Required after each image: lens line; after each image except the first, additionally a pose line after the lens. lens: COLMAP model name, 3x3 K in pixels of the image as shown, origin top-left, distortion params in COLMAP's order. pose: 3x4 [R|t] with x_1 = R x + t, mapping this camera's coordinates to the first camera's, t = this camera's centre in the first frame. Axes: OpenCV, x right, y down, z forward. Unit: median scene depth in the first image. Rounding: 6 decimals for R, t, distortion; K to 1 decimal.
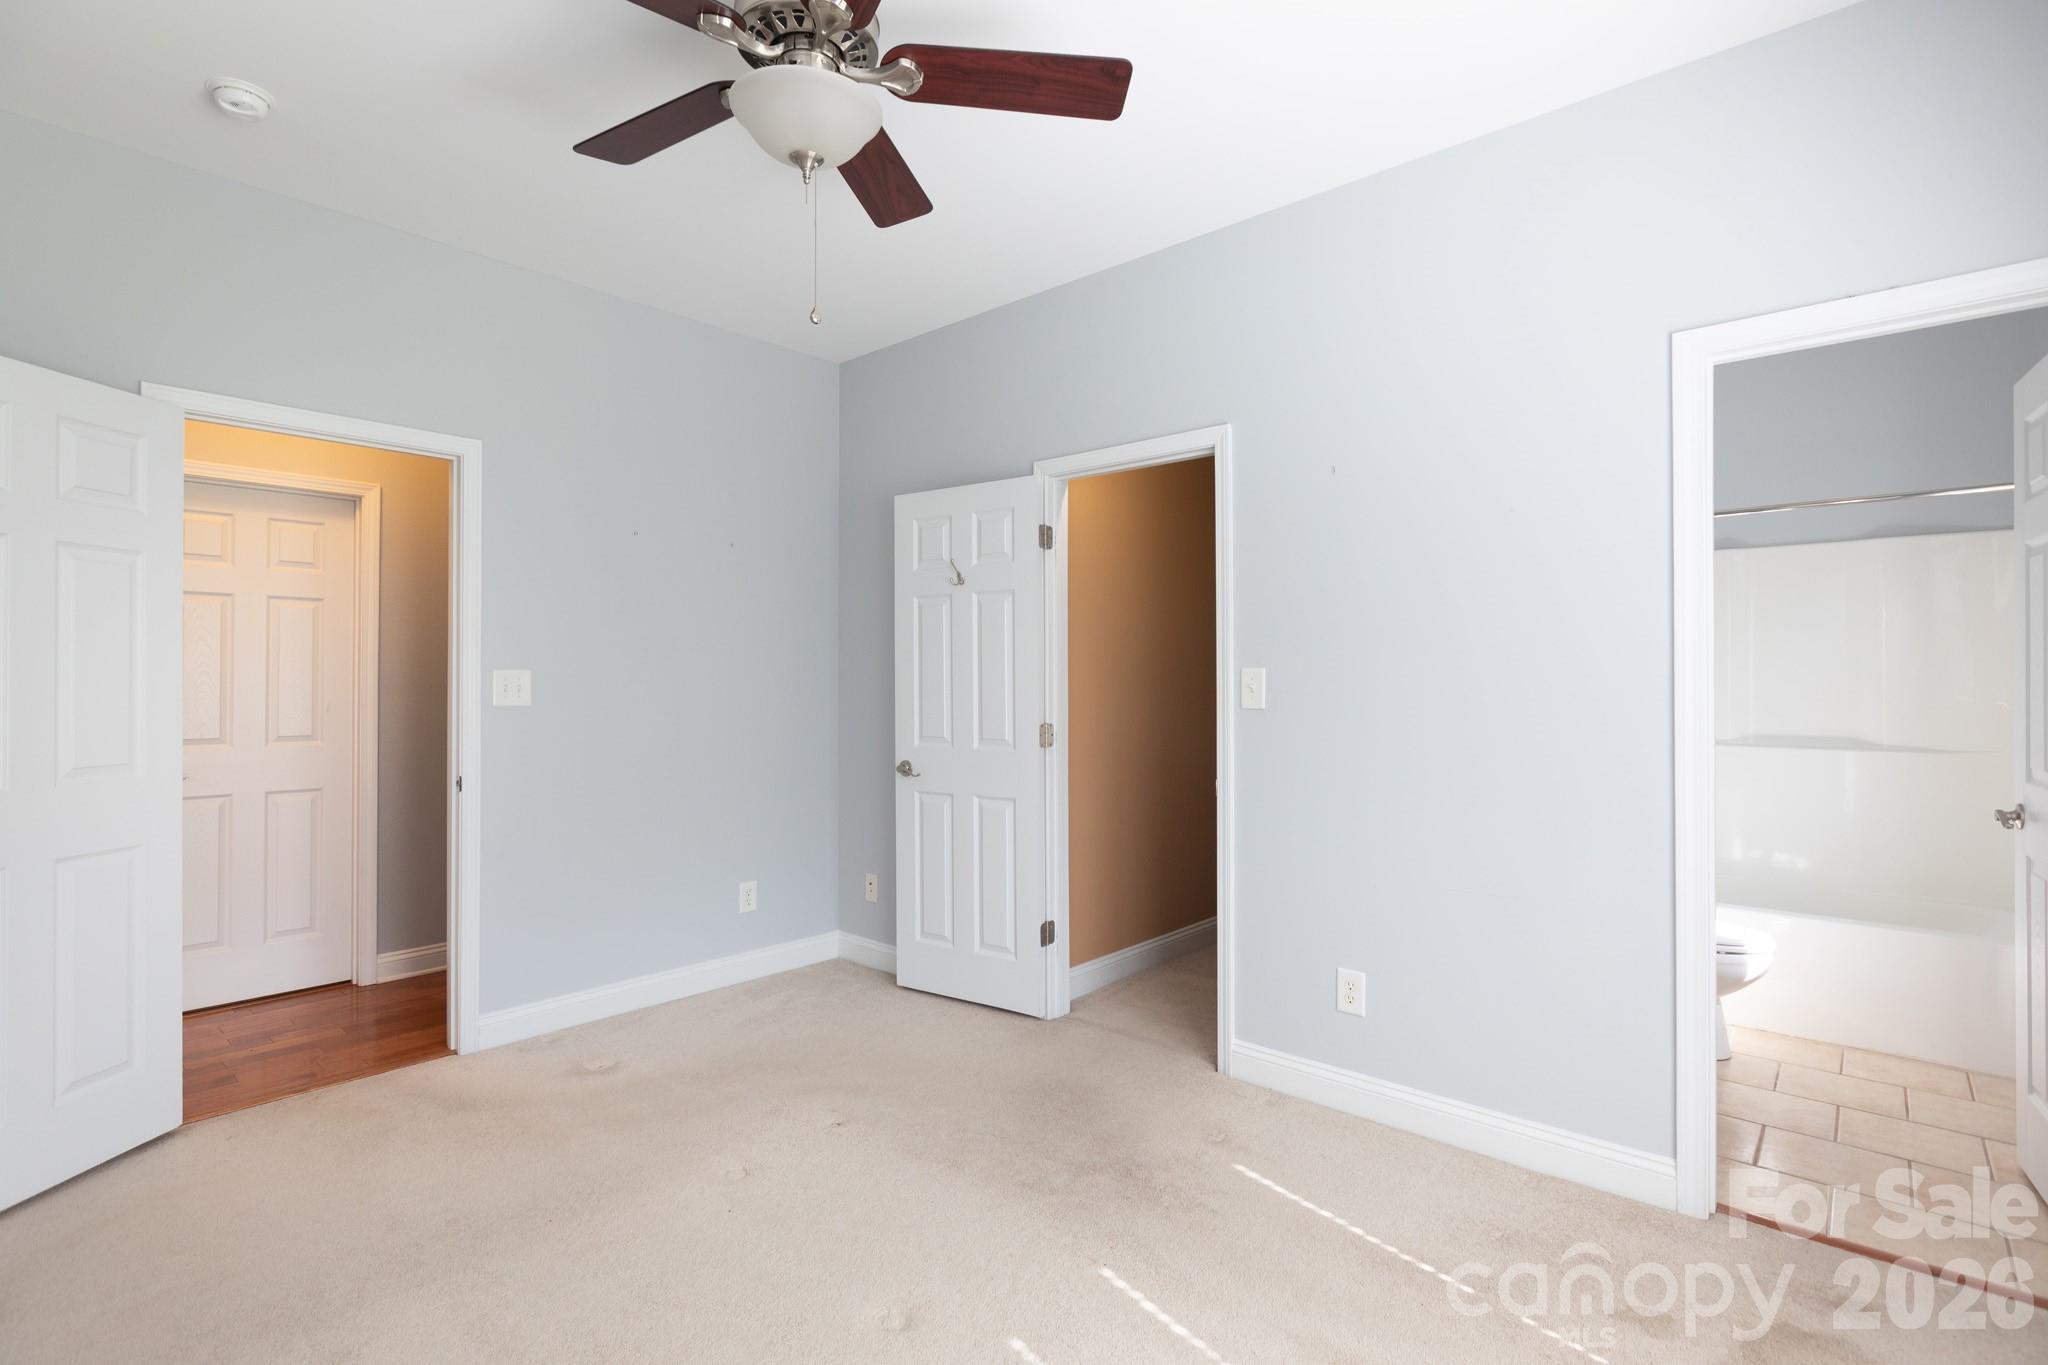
lens RADIAL K [[972.2, 0, 1026.0], [0, 972.2, 686.2], [0, 0, 1]] dist [-0.002628, -0.000157]
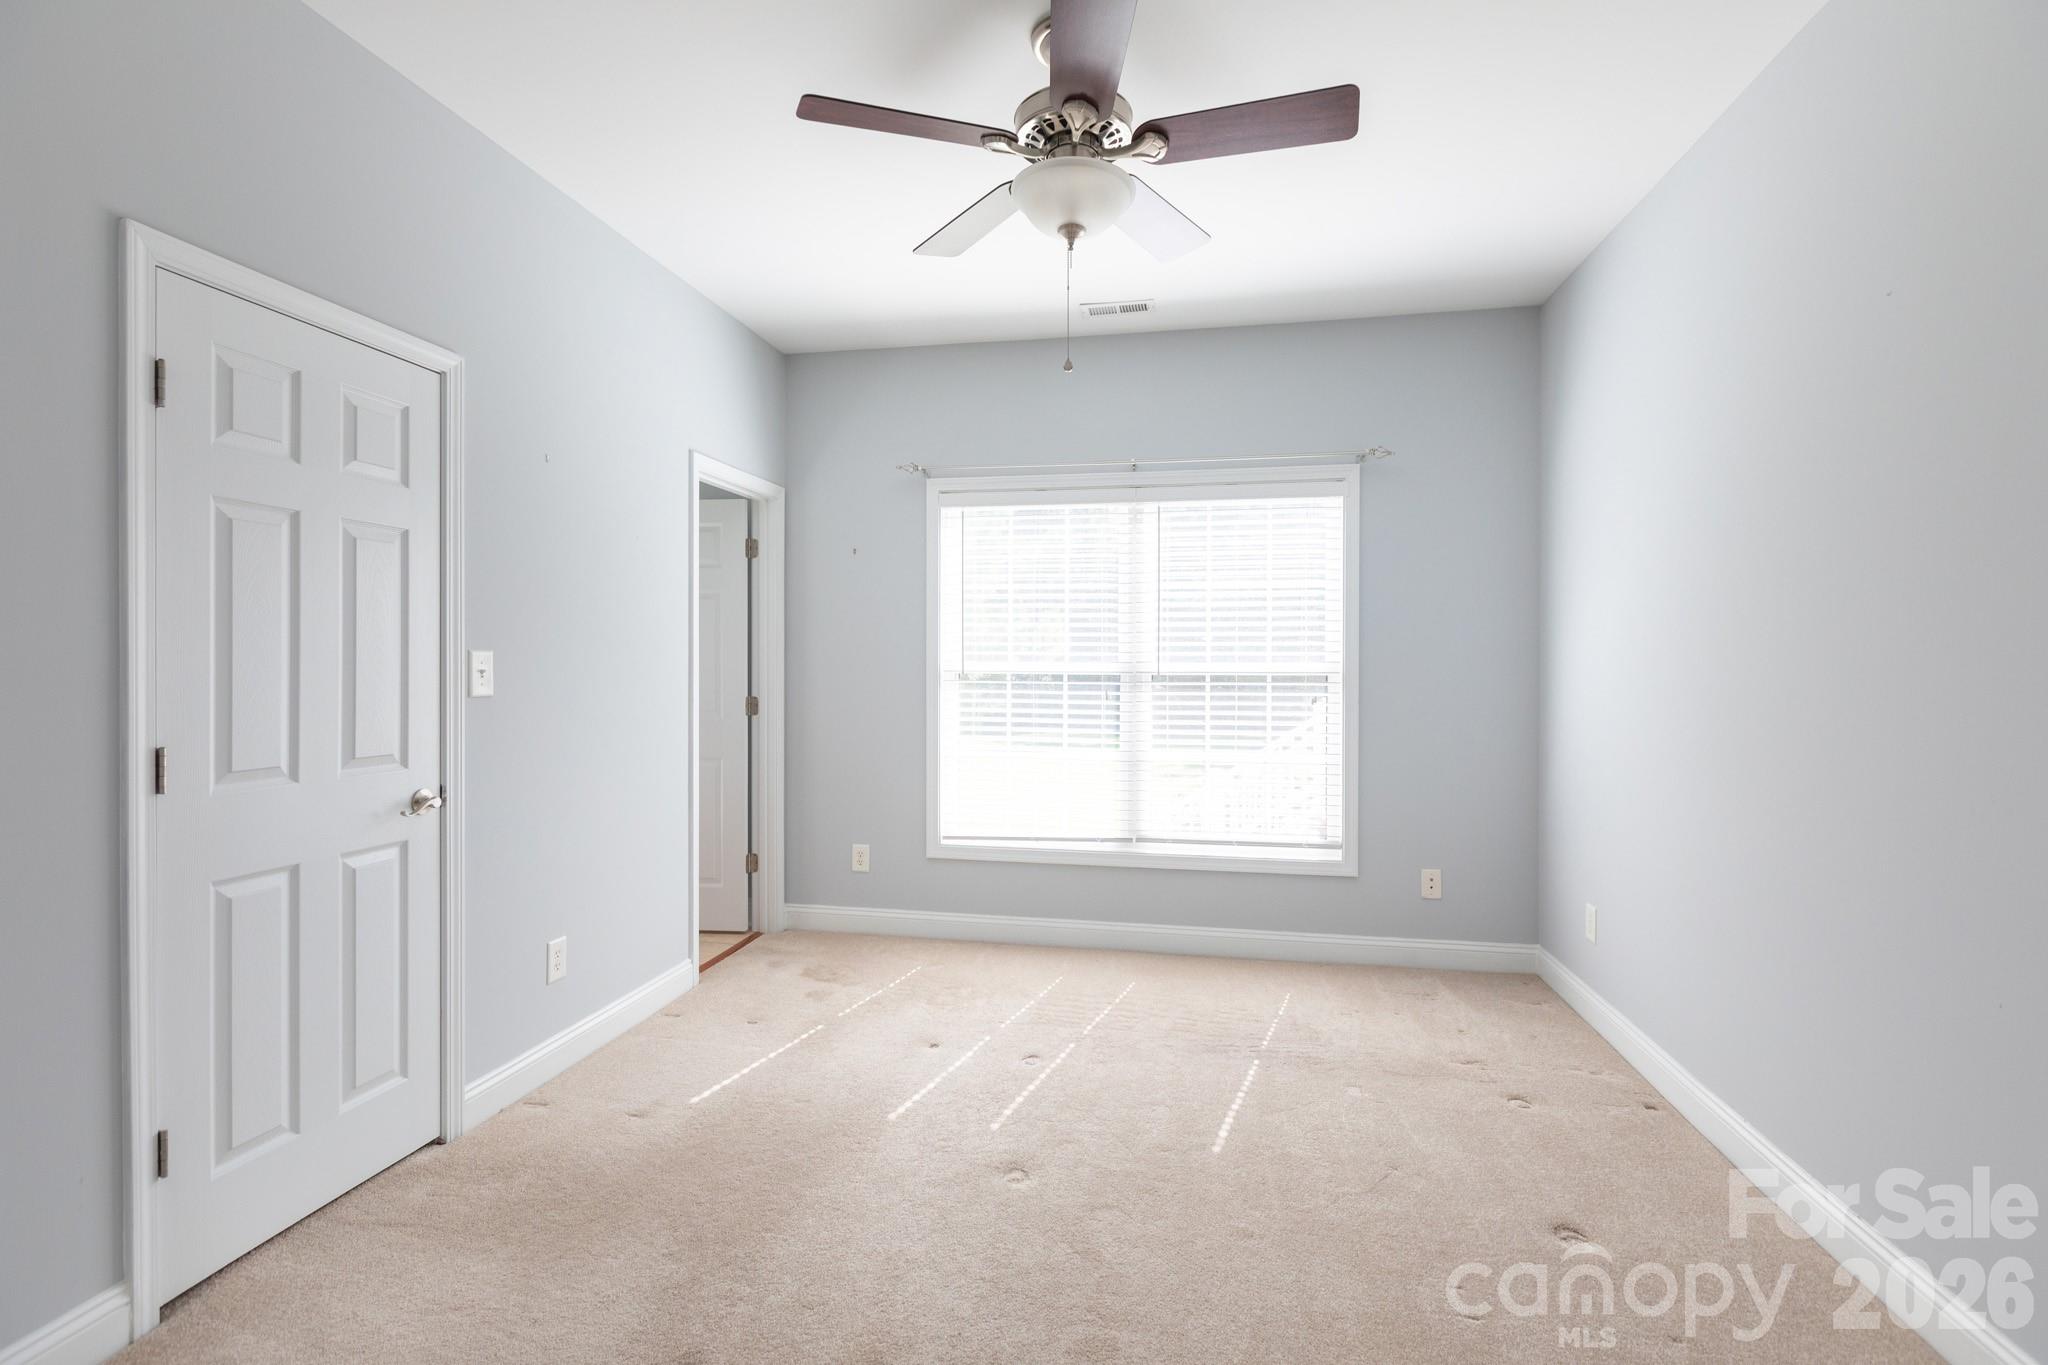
lens RADIAL K [[972.2, 0, 1005.2], [0, 972.2, 670.3], [0, 0, 1]] dist [-0.002628, -0.000157]
pose [[-0.520939, -0.006661, 0.853568, -0.999736], [-0.006436, 0.999972, 0.003875, -0.005687], [-0.853570, -0.003474, -0.520967, 1.395704]]
